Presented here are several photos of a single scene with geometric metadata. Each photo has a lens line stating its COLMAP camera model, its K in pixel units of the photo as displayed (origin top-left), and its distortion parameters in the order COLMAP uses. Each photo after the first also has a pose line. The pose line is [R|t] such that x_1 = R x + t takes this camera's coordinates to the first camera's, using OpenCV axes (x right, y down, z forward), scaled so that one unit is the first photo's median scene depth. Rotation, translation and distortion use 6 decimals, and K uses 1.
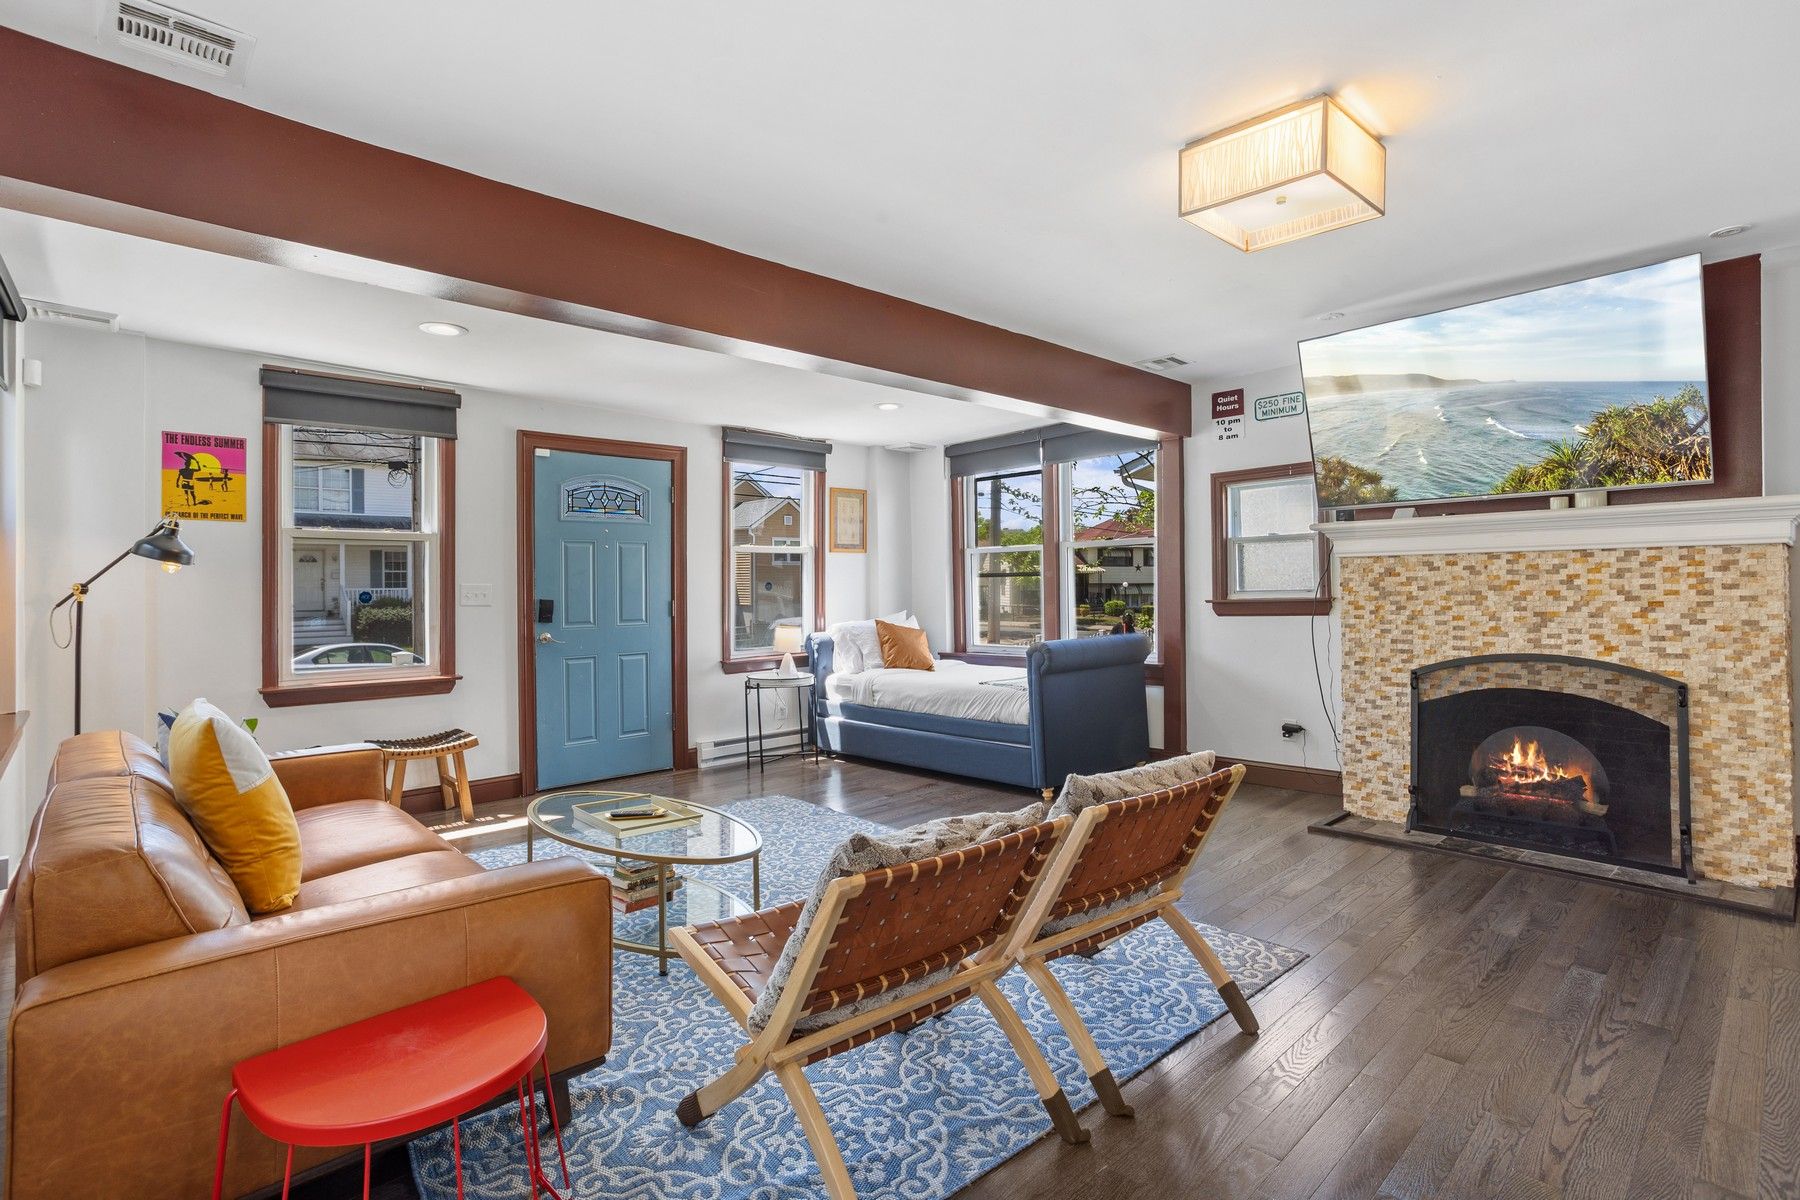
lens RADIAL K [[876.8, 0, 883.2], [0, 876.8, 580.6], [0, 0, 1]] dist [-0.049868, 0.028110]
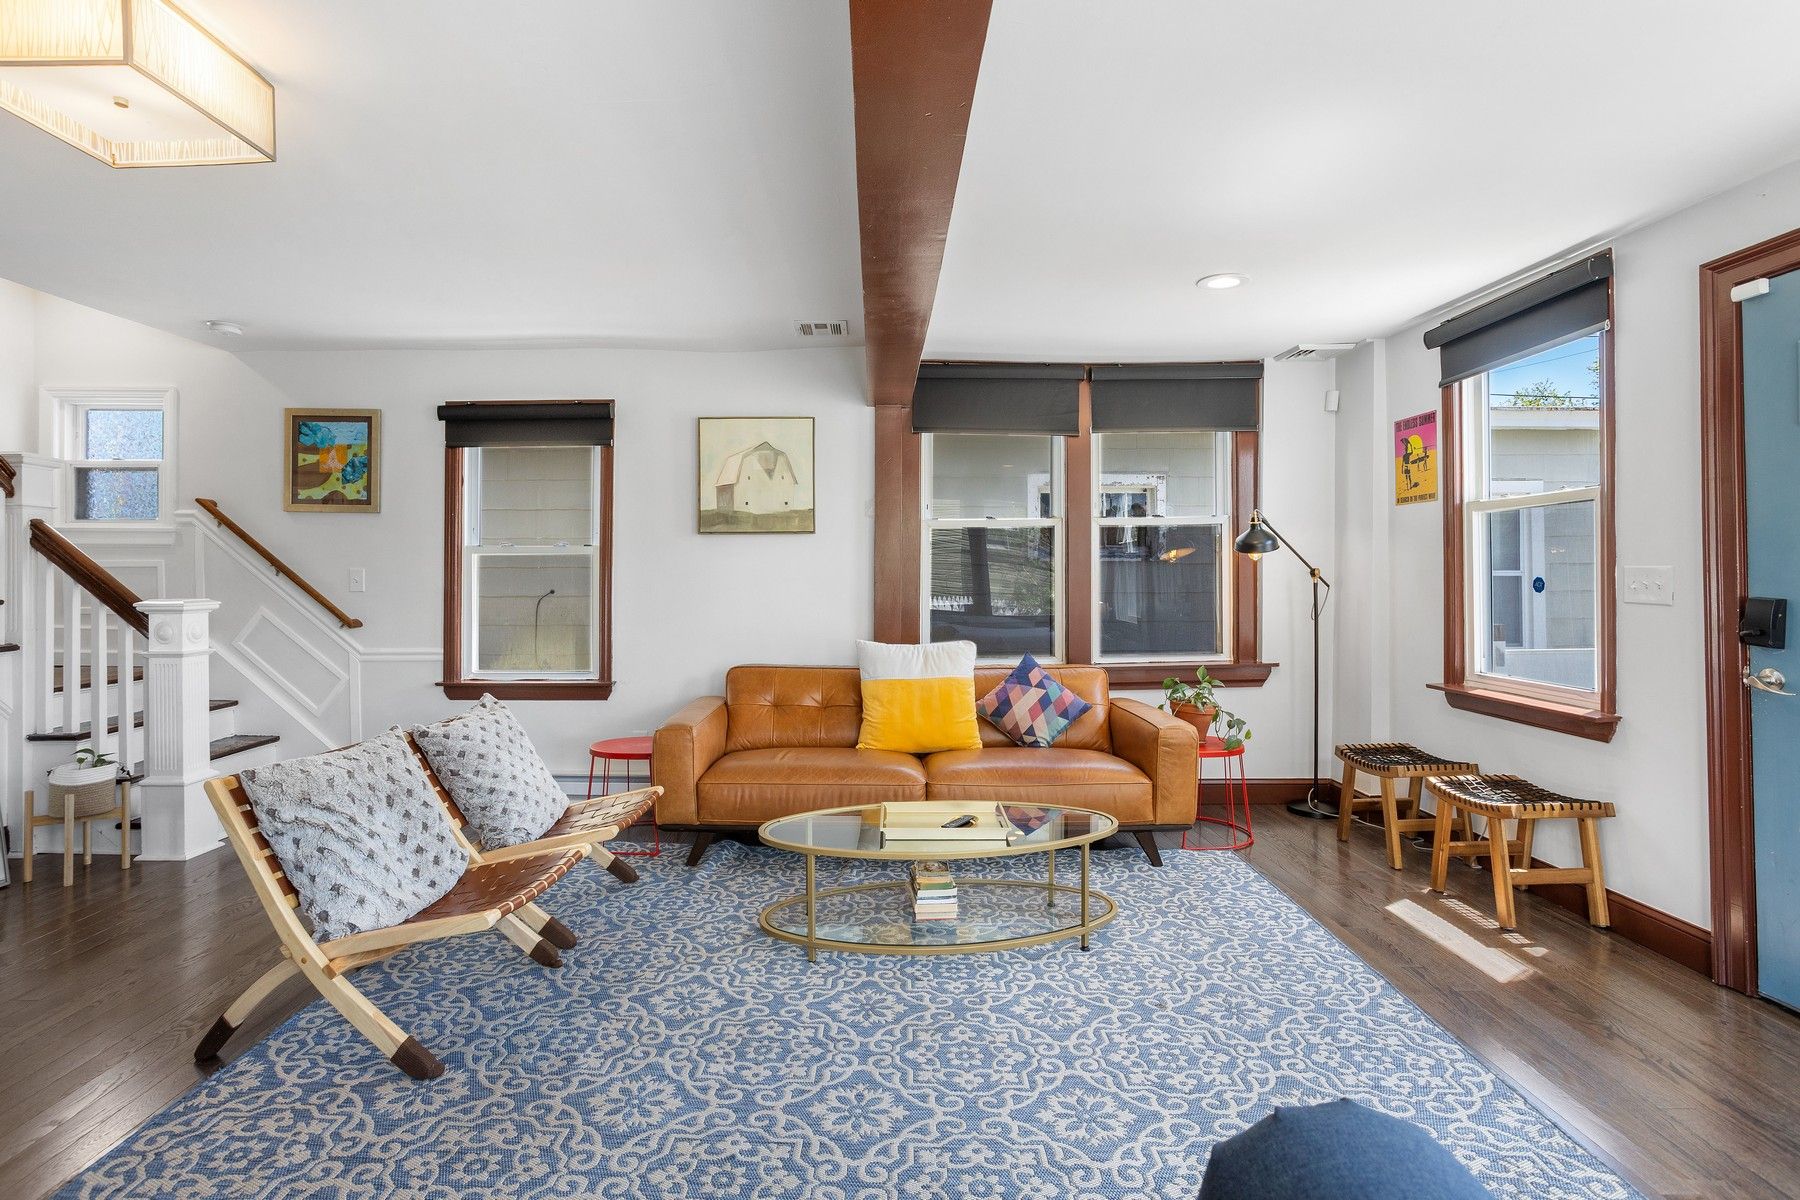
lens RADIAL K [[871.7, 0, 889.8], [0, 871.7, 574.6], [0, 0, 1]] dist [-0.056533, 0.035995]
pose [[-0.662436, 0.008893, -0.749066, 0.346198], [0.013364, 0.999911, 0.000052, 0.003493], [0.748999, -0.009977, -0.662496, 1.209839]]
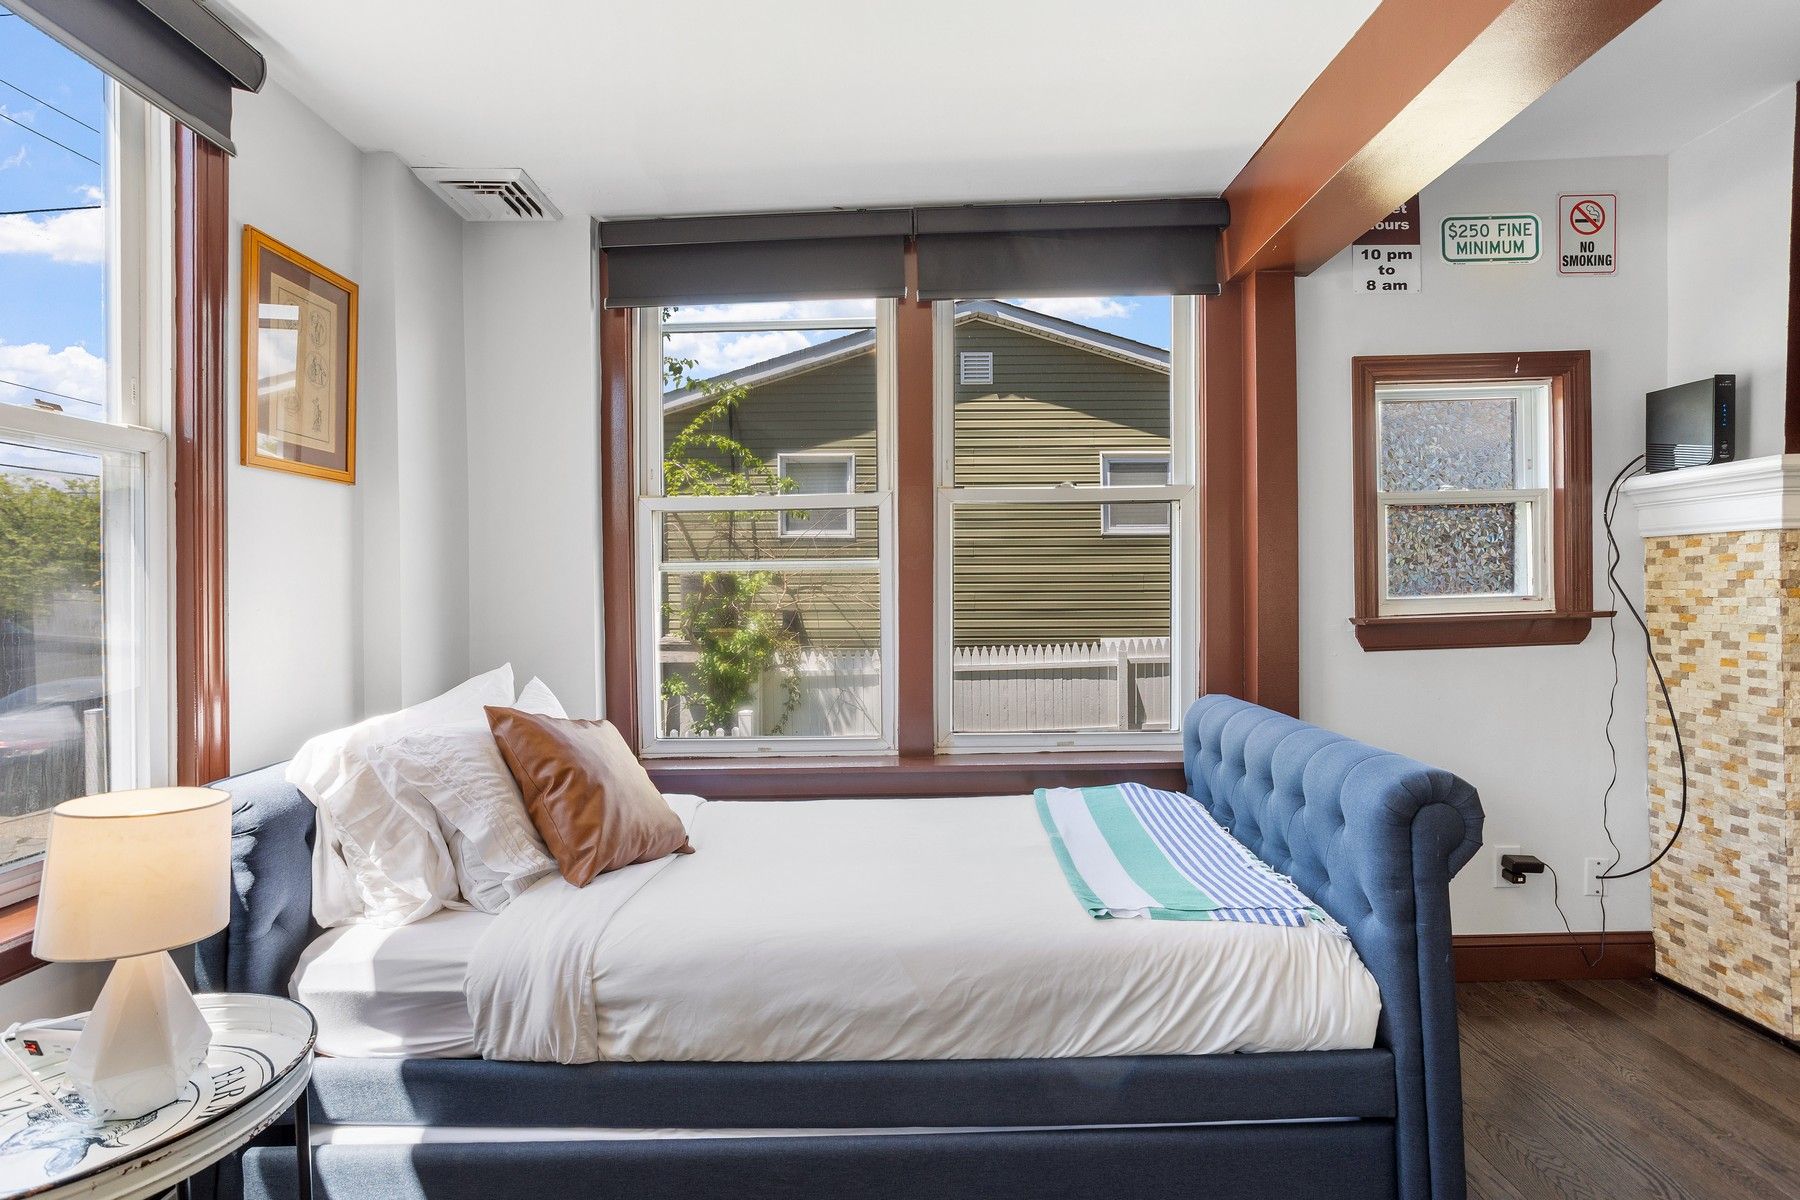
lens RADIAL K [[876.4, 0, 891.2], [0, 876.4, 601.8], [0, 0, 1]] dist [-0.040967, 0.027784]
pose [[0.683526, -0.004953, 0.729909, -0.192552], [-0.001332, 0.999967, 0.008034, 0.012128], [-0.729925, -0.006463, 0.683497, 1.097343]]
